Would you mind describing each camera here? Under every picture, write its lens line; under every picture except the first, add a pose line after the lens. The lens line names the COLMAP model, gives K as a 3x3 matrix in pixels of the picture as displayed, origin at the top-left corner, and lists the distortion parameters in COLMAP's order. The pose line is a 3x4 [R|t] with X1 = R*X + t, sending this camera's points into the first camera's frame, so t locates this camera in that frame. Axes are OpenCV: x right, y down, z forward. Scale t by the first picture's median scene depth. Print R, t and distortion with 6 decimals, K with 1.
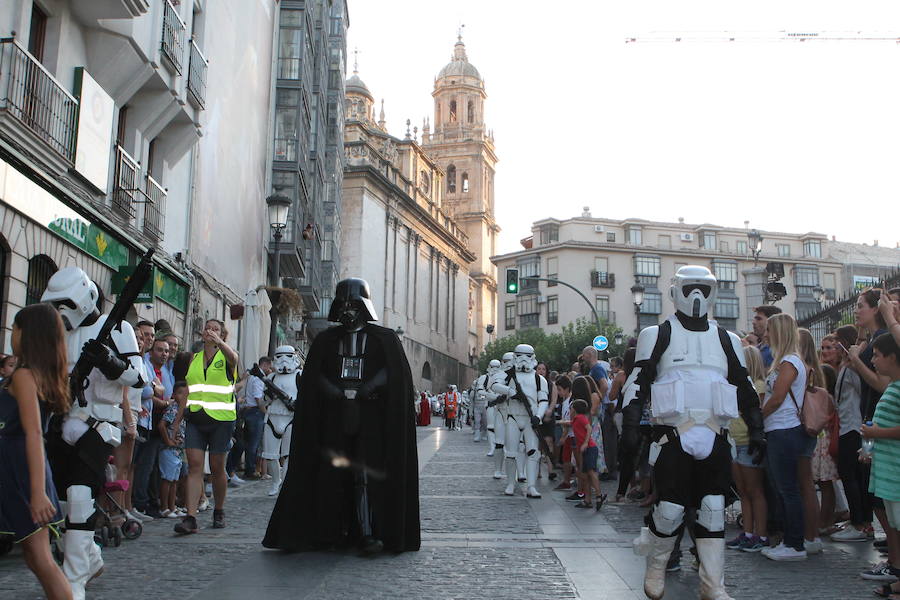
lens RADIAL K [[1012.5, 0, 456.7], [0, 1012.5, 298.7], [0, 0, 1]] dist [-0.127611, 0.134114]
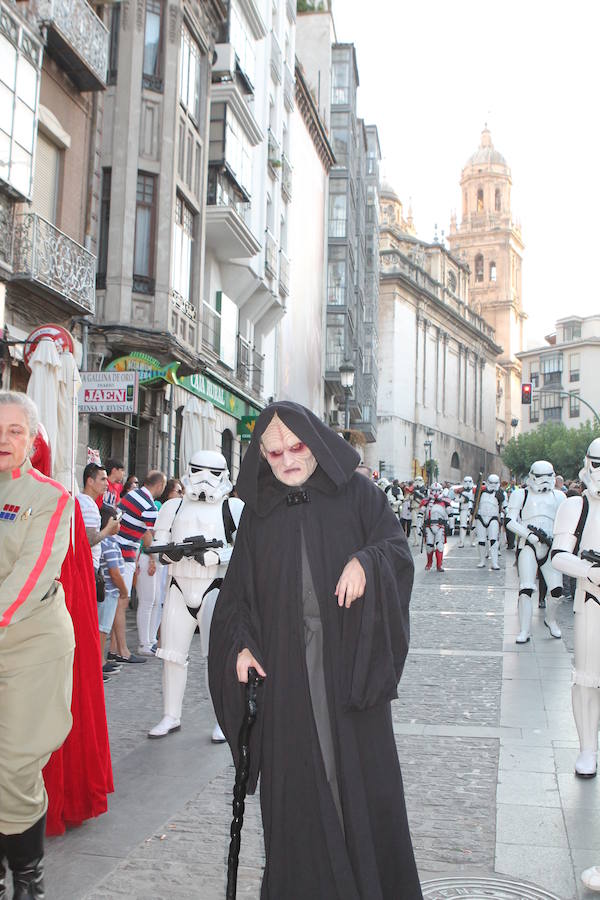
lens RADIAL K [[1031.5, 0, 296.9], [0, 1031.5, 462.7], [0, 0, 1]] dist [-0.124789, 0.136312]
pose [[0.983107, -0.001330, -0.183028, 0.004986], [0.016276, 0.996647, 0.080184, -0.017661], [0.182308, -0.081808, 0.979832, -0.102251]]
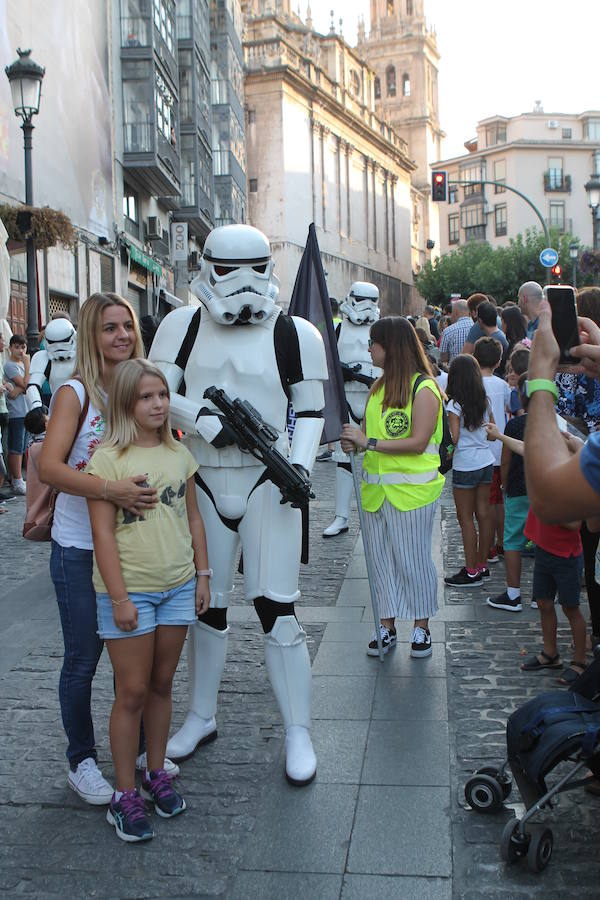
lens RADIAL K [[1012.5, 0, 296.3], [0, 1012.5, 456.3], [0, 0, 1]] dist [-0.127611, 0.134114]
pose [[0.992456, -0.028244, -0.119305, 0.014635], [0.055138, 0.971963, 0.228577, 0.001707], [0.109504, -0.233431, 0.966188, 0.073013]]
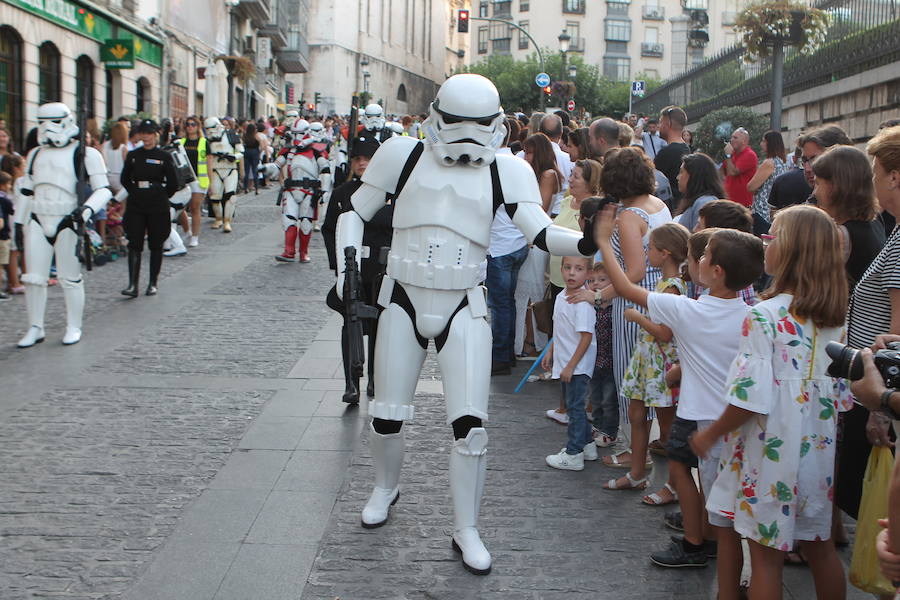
lens RADIAL K [[1031.5, 0, 462.4], [0, 1031.5, 285.8], [0, 0, 1]] dist [-0.124789, 0.136312]
pose [[0.999855, 0.008017, 0.015040, 0.018956], [-0.011682, 0.964921, 0.262281, -0.014995], [-0.012410, -0.262418, 0.964874, -0.062998]]
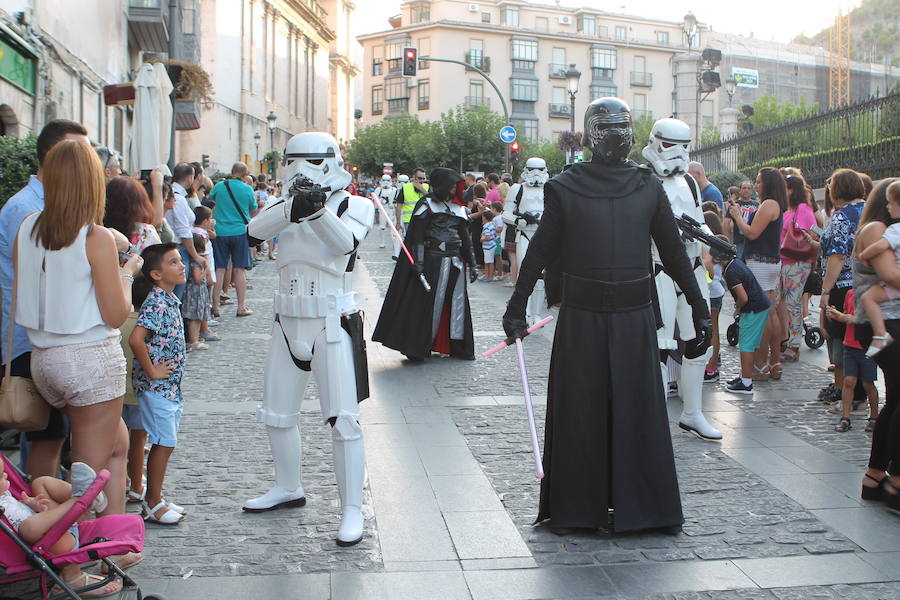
lens RADIAL K [[1013.7, 0, 453.1], [0, 1013.7, 297.5], [0, 0, 1]] dist [-0.128518, 0.134288]
pose [[0.988683, -0.009441, 0.149723, -0.019174], [-0.022093, 0.977974, 0.207554, 0.000321], [-0.148385, -0.208513, 0.966698, 0.054054]]
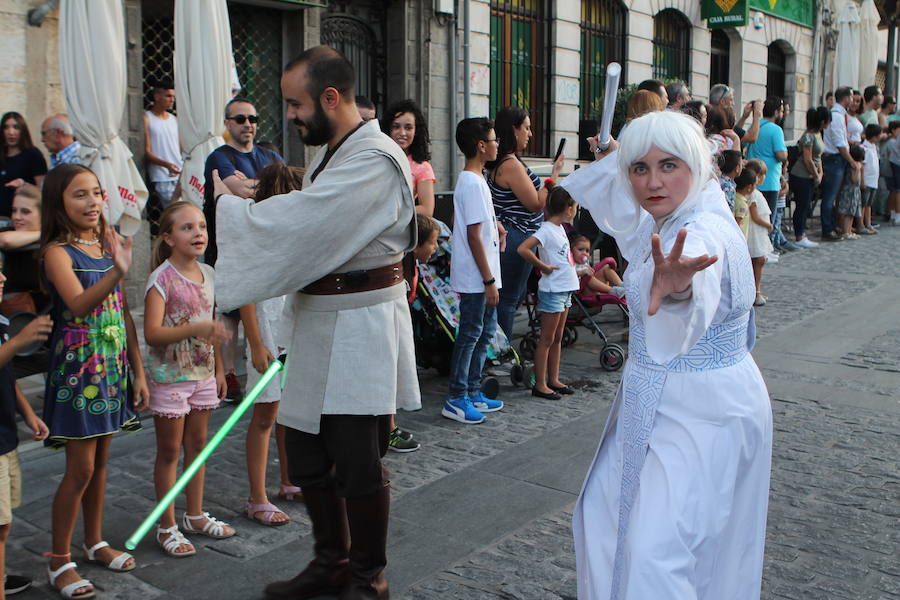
lens RADIAL K [[1013.7, 0, 453.1], [0, 1013.7, 297.5], [0, 0, 1]] dist [-0.128518, 0.134288]
pose [[0.765220, 0.079831, -0.638800, 0.015742], [0.108523, 0.962085, 0.250232, -0.002669], [0.634555, -0.260807, 0.727543, 0.029363]]
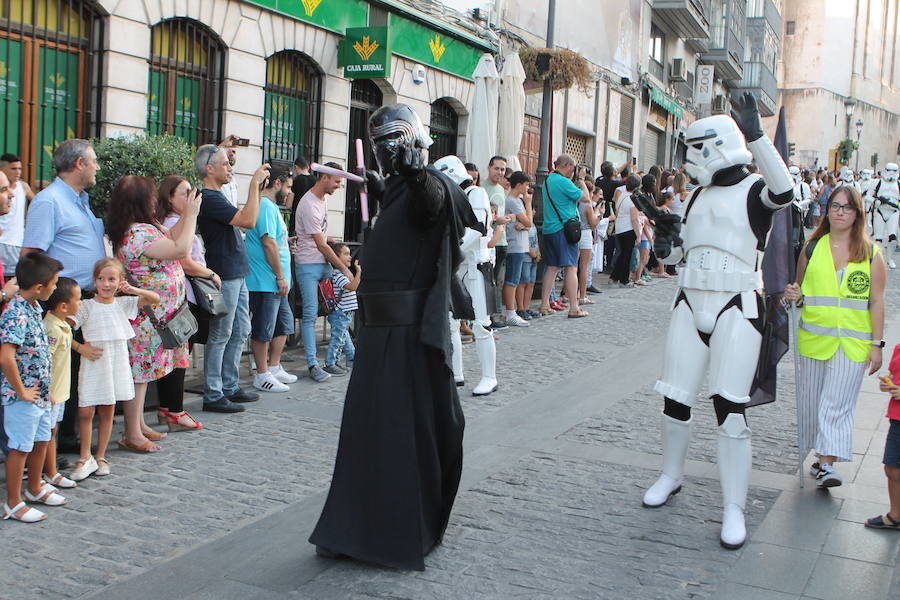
lens RADIAL K [[1013.7, 0, 453.1], [0, 1013.7, 297.5], [0, 0, 1]] dist [-0.128518, 0.134288]
pose [[0.890882, 0.069239, -0.448927, 0.017345], [0.033338, 0.975682, 0.216641, 0.000765], [0.453010, -0.207967, 0.866909, 0.071782]]
